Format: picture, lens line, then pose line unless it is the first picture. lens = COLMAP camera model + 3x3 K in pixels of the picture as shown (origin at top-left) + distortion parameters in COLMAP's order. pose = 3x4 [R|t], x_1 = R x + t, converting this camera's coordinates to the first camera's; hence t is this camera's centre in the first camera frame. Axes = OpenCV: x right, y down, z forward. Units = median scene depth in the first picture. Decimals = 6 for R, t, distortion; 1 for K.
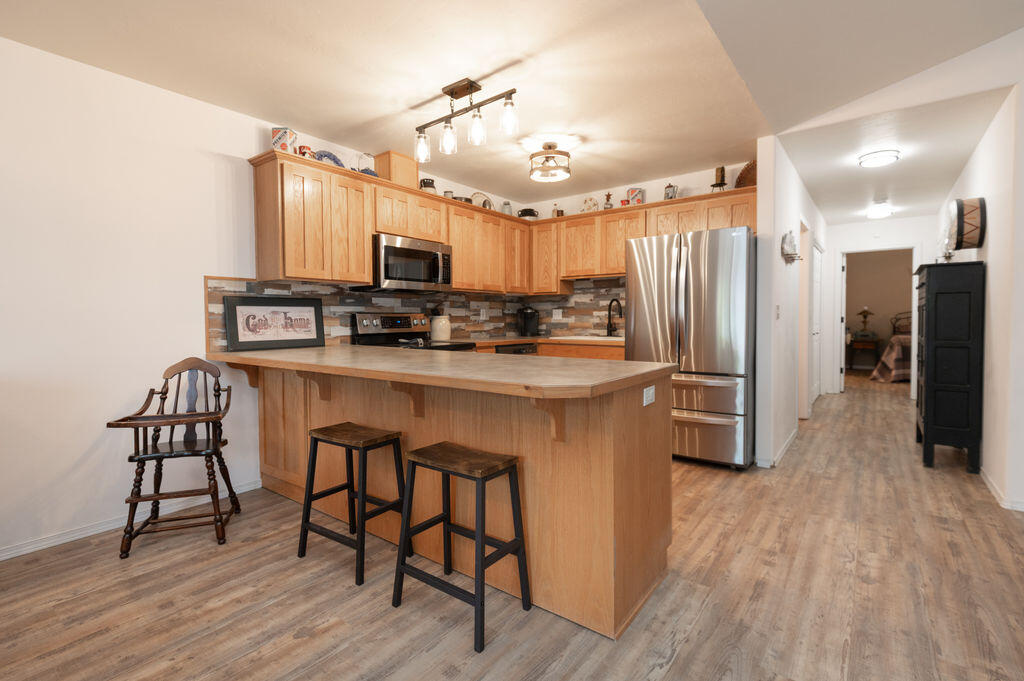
lens RADIAL K [[476.6, 0, 509.0], [0, 476.6, 330.4], [0, 0, 1]] dist [0.011675, -0.003149]
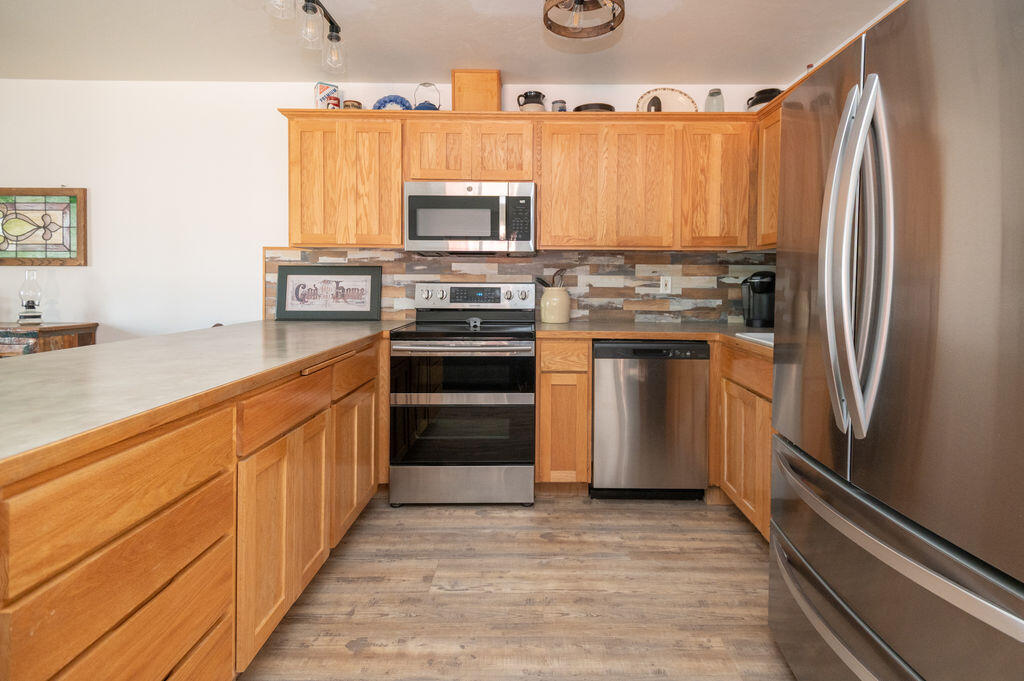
lens RADIAL K [[476.6, 0, 533.5], [0, 476.6, 289.8], [0, 0, 1]] dist [0.011675, -0.003149]
pose [[0.601616, 0.022700, -0.798462, 0.472768], [-0.031298, 0.999498, 0.004833, -0.035324], [0.798172, 0.022083, 0.602025, 0.693077]]
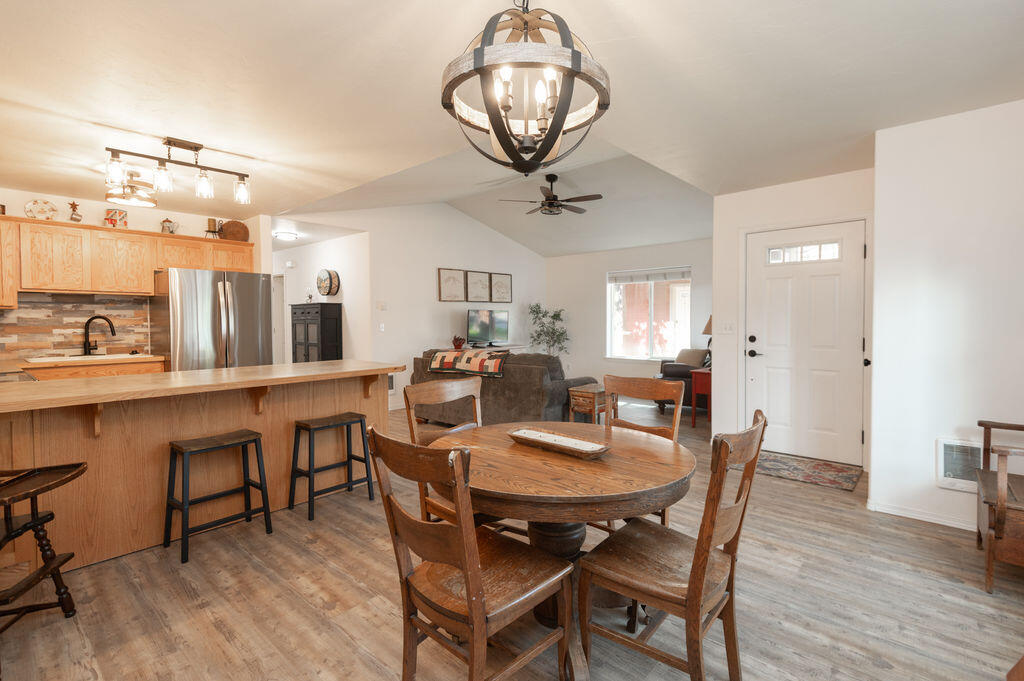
lens RADIAL K [[476.6, 0, 534.3], [0, 476.6, 327.9], [0, 0, 1]] dist [0.011675, -0.003149]
pose [[0.044949, -0.012695, 0.998909, -0.955103], [0.029109, 0.999511, 0.011393, -0.036409], [-0.998565, 0.028565, 0.045296, 0.082706]]
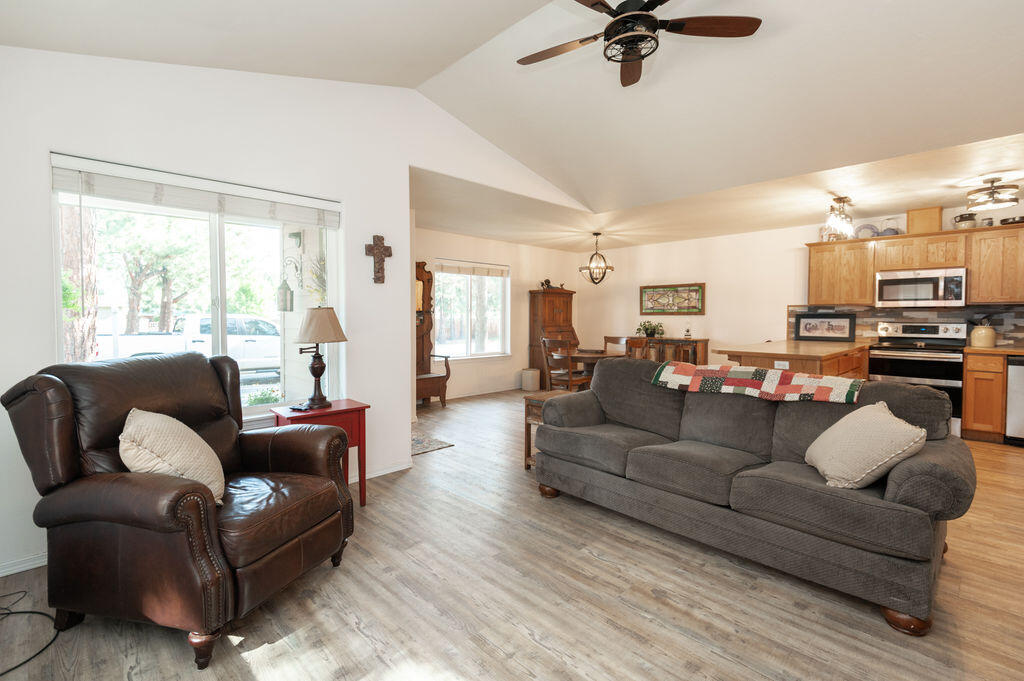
lens RADIAL K [[476.6, 0, 507.4], [0, 476.6, 330.4], [0, 0, 1]] dist [0.011675, -0.003149]
pose [[-0.146484, 0.038472, -0.988465, 1.468007], [-0.025007, 0.998780, 0.042580, -0.049290], [0.988897, 0.030956, -0.145344, 0.023745]]
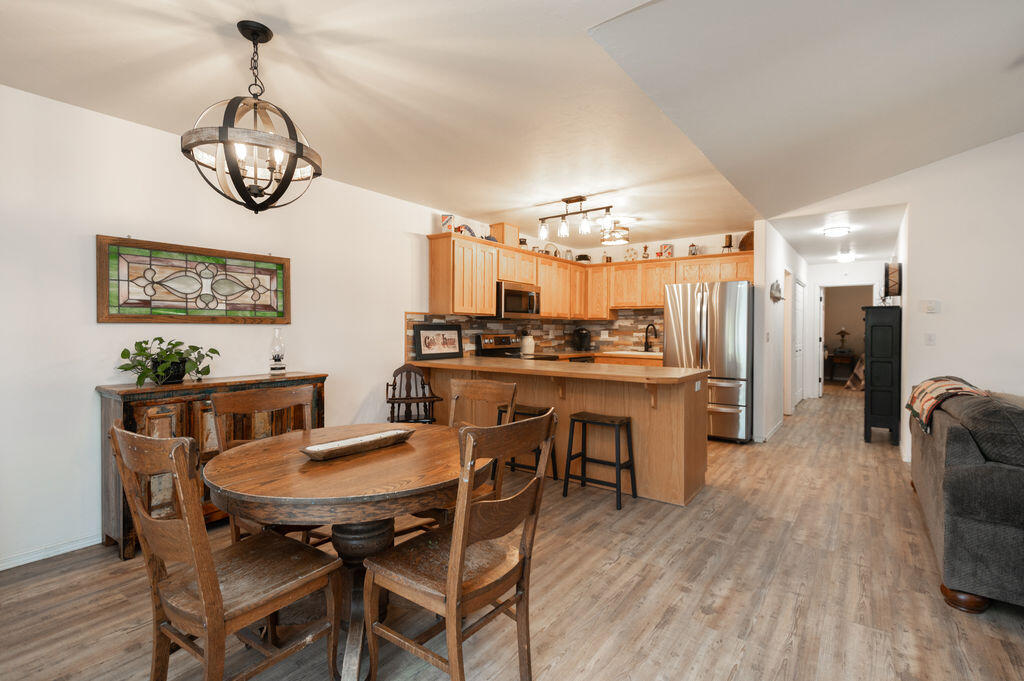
lens RADIAL K [[476.6, 0, 520.0], [0, 476.6, 332.4], [0, 0, 1]] dist [0.011675, -0.003149]
pose [[0.999633, 0.010496, 0.024970, -0.246507], [-0.010009, 0.999758, -0.019572, -0.016147], [-0.025169, 0.019314, 0.999497, -0.467729]]
